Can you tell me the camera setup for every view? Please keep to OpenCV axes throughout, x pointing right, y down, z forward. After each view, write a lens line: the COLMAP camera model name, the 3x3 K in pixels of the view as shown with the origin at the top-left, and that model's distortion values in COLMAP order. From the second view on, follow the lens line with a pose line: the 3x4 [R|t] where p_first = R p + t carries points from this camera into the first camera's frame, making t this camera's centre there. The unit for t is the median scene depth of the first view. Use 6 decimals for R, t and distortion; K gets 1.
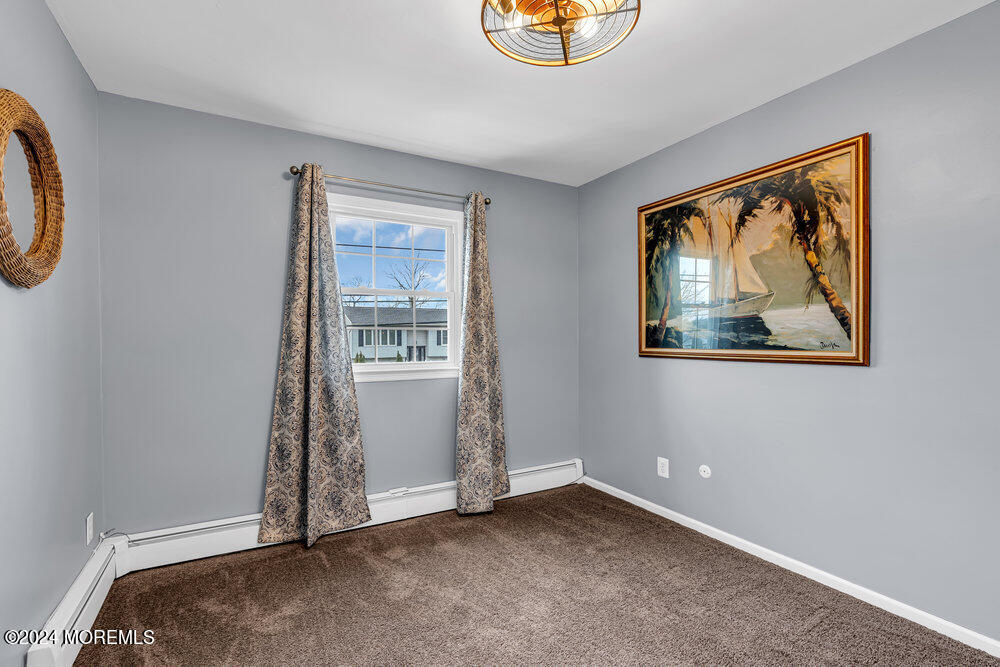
lens RADIAL K [[453.3, 0, 501.6], [0, 453.3, 335.8], [0, 0, 1]] dist [-0.003045, -0.000489]
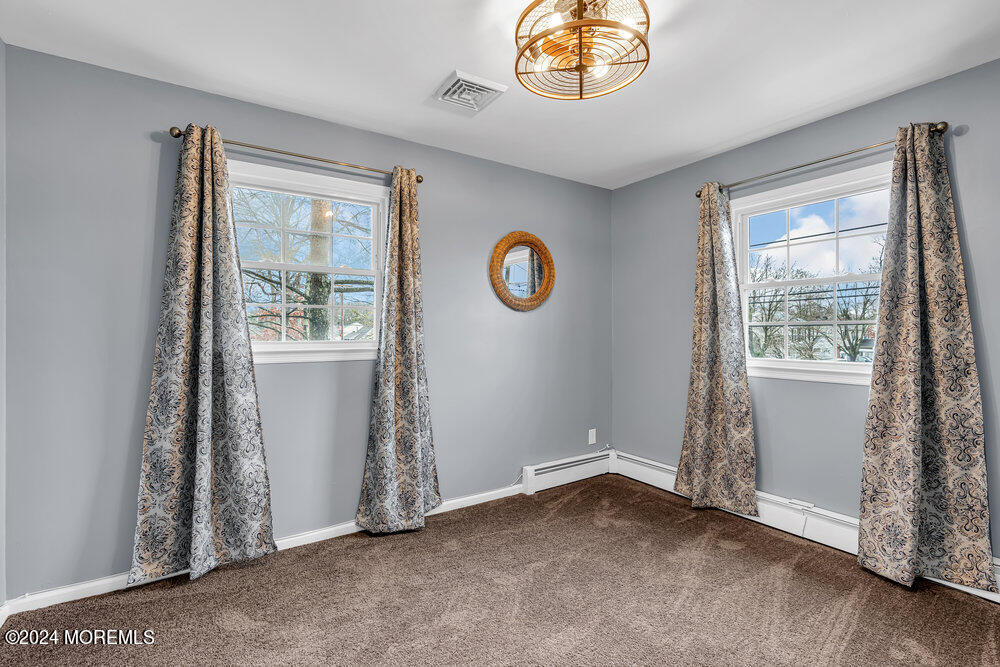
lens RADIAL K [[453.3, 0, 501.6], [0, 453.3, 335.8], [0, 0, 1]] dist [-0.003045, -0.000489]
pose [[0.076918, 0.006857, -0.997014, 1.998455], [0.004718, 0.999963, 0.007242, 0.000496], [0.997026, -0.005261, 0.076883, 1.107724]]
